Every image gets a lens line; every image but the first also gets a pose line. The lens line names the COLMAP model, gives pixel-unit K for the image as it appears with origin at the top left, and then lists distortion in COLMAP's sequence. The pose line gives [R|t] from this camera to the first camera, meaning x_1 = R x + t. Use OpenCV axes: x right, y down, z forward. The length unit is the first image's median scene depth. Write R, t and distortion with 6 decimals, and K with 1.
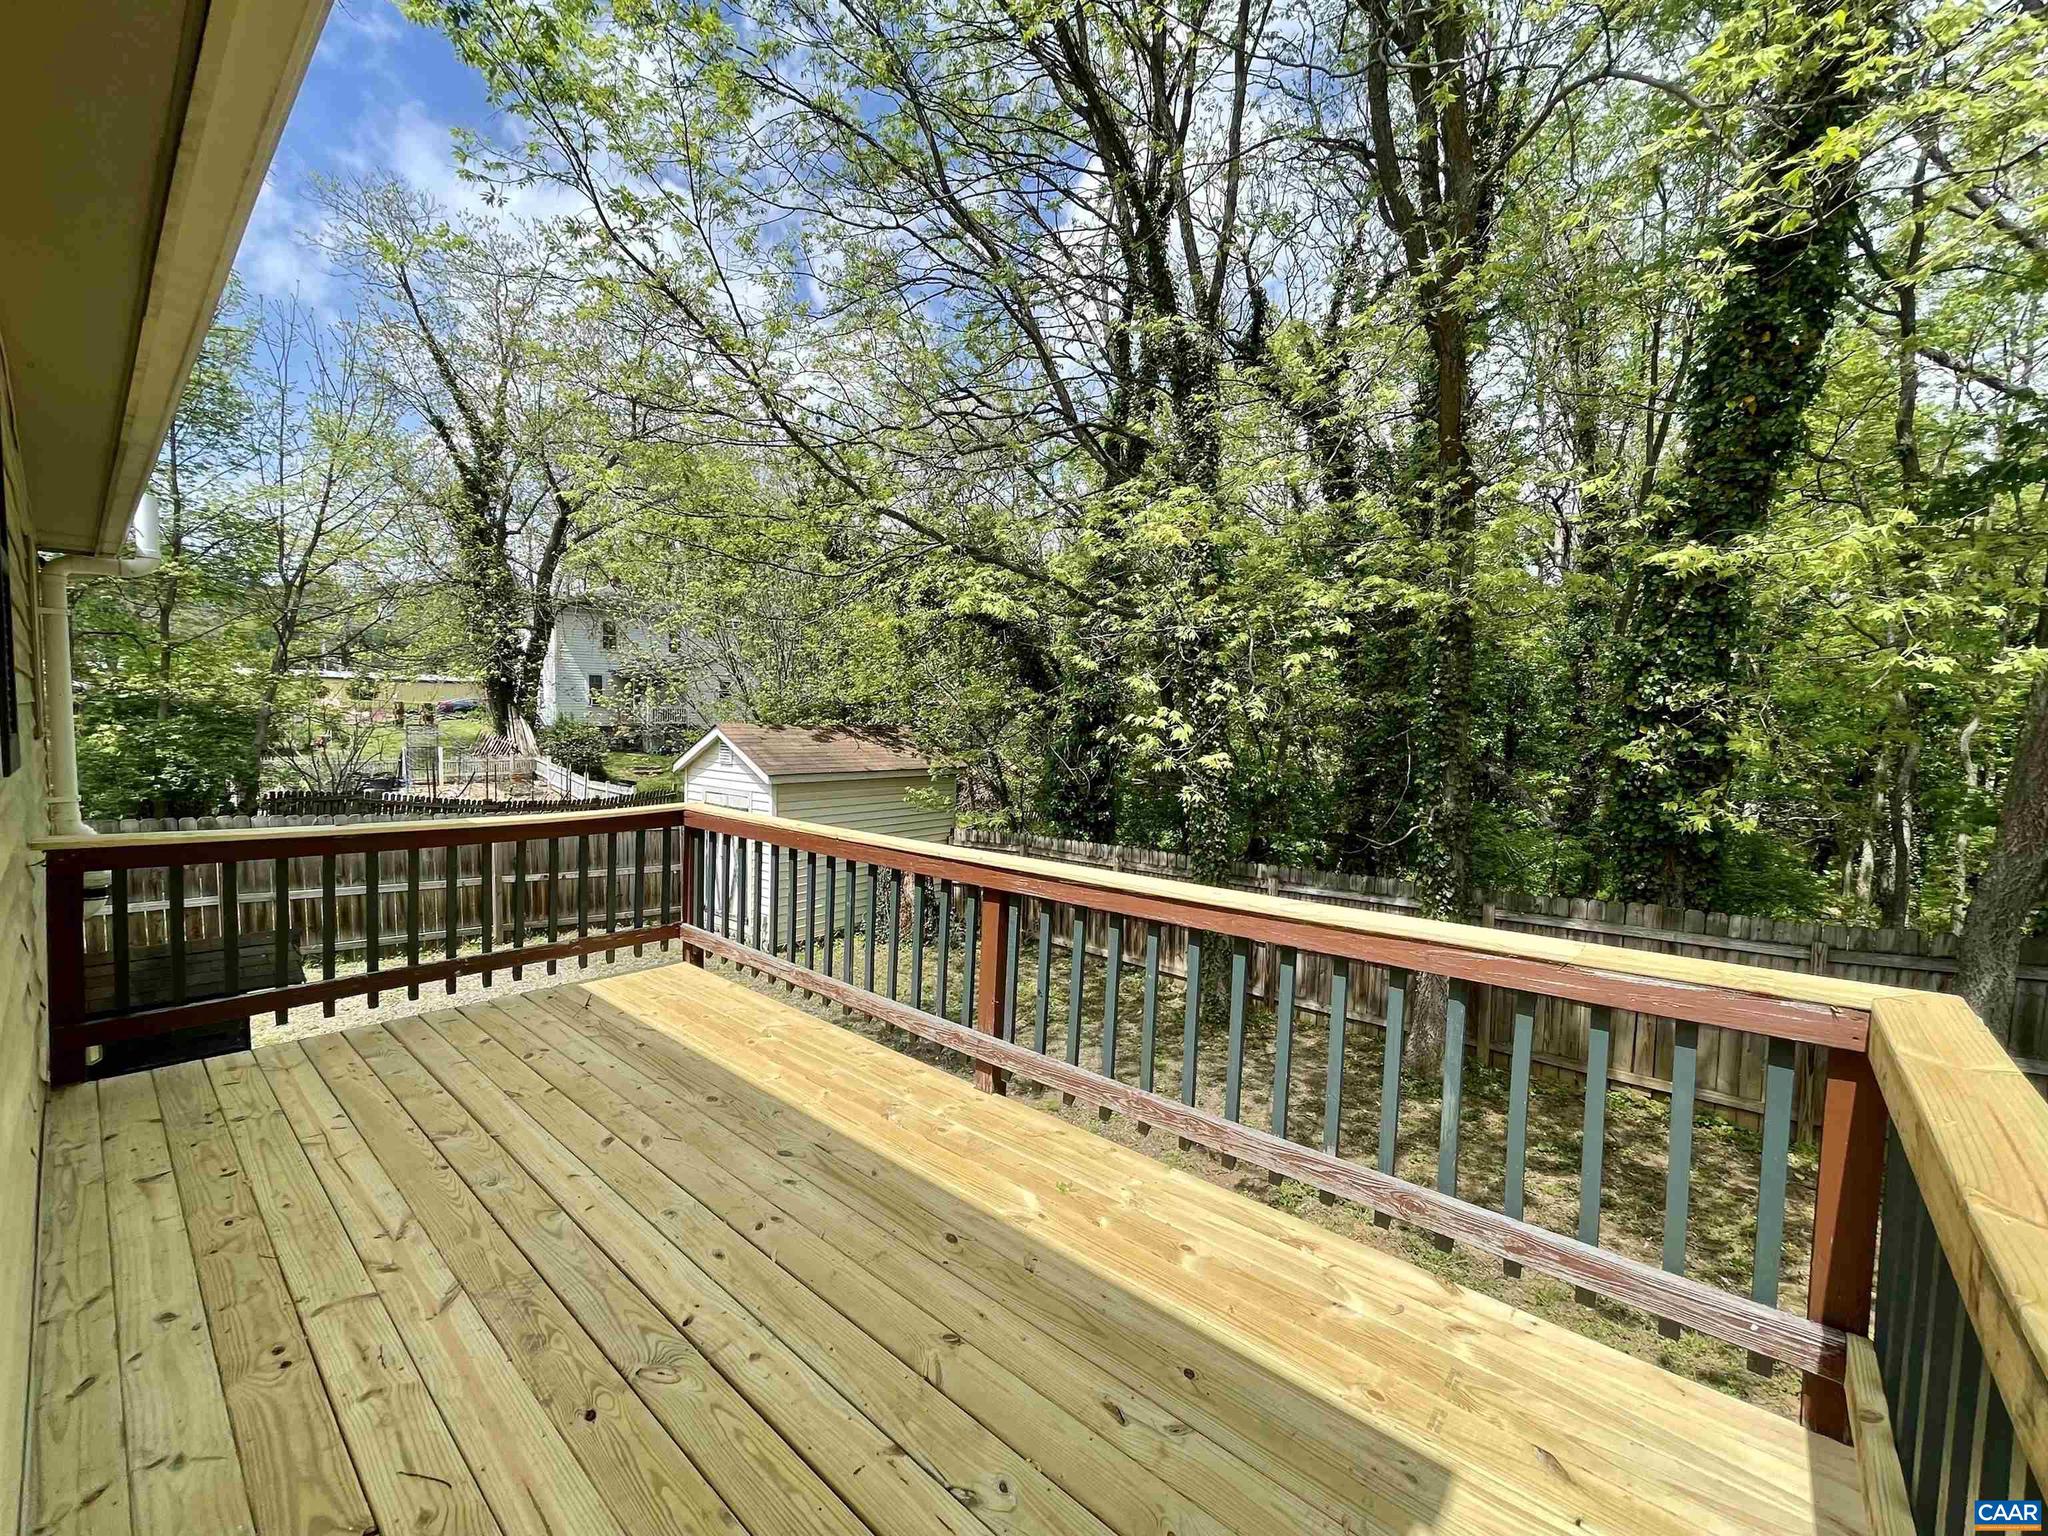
lens RADIAL K [[823.4, 0, 1014.1], [0, 823.4, 766.6], [0, 0, 1]] dist [-0.002208, -0.000423]
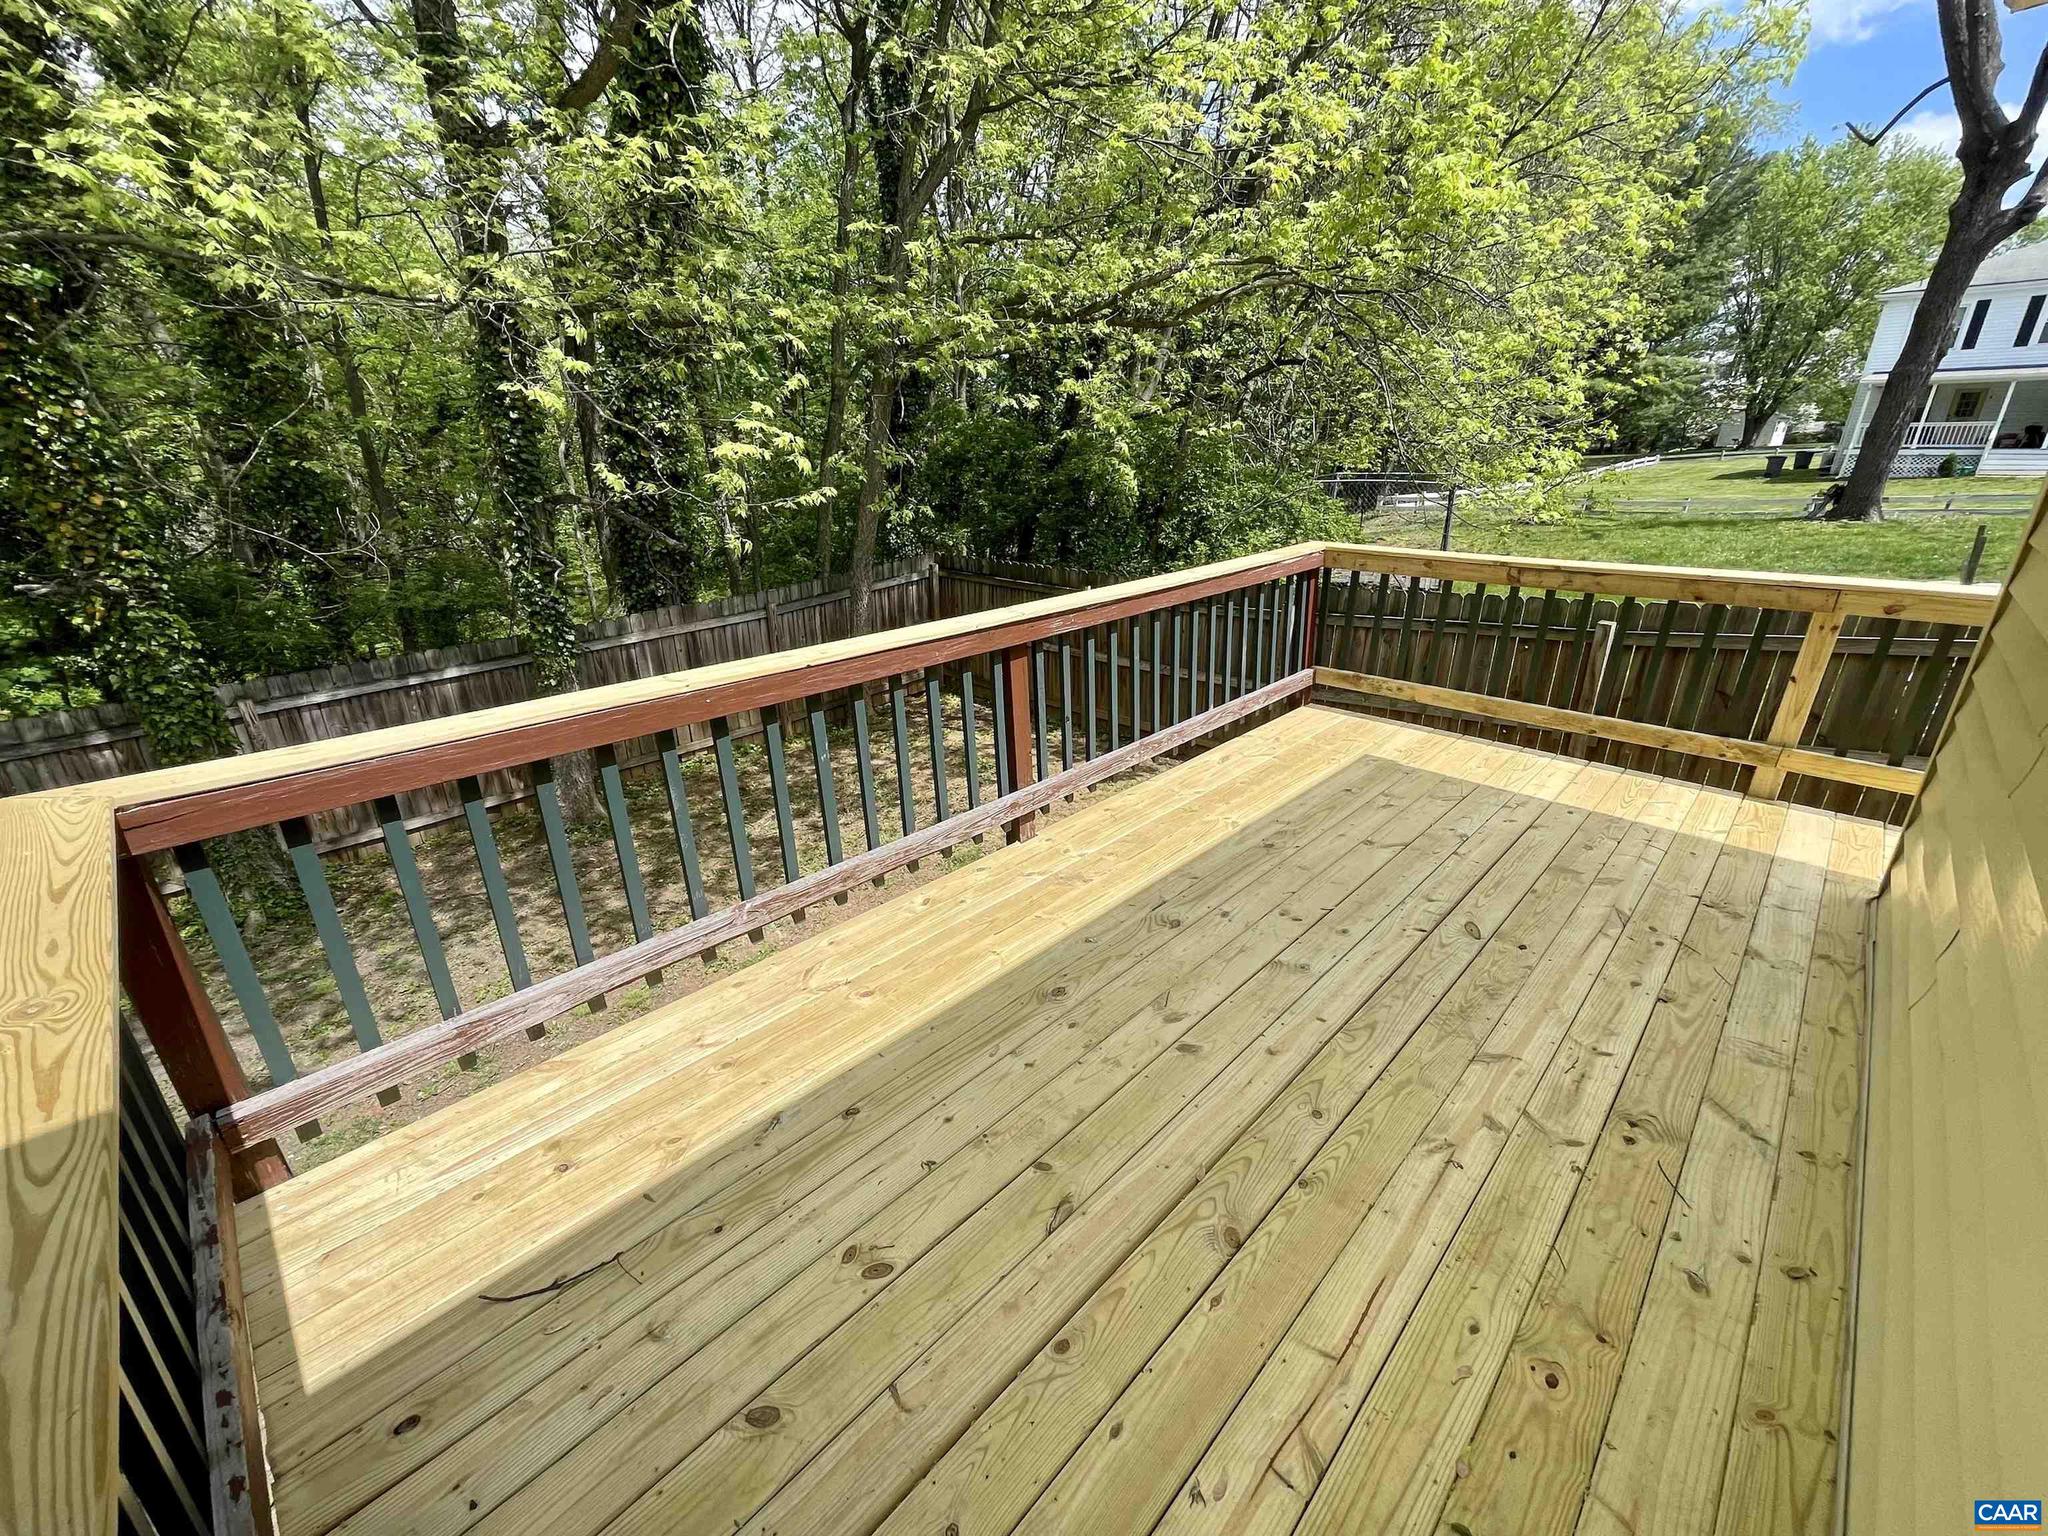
lens RADIAL K [[833.8, 0, 1013.3], [0, 833.8, 764.3], [0, 0, 1]] dist [-0.008315, -0.000199]
pose [[0.064057, -0.375648, 0.924546, -1.104364], [0.073804, 0.925695, 0.371001, -0.091925], [-0.995213, 0.044470, 0.087021, 1.060527]]
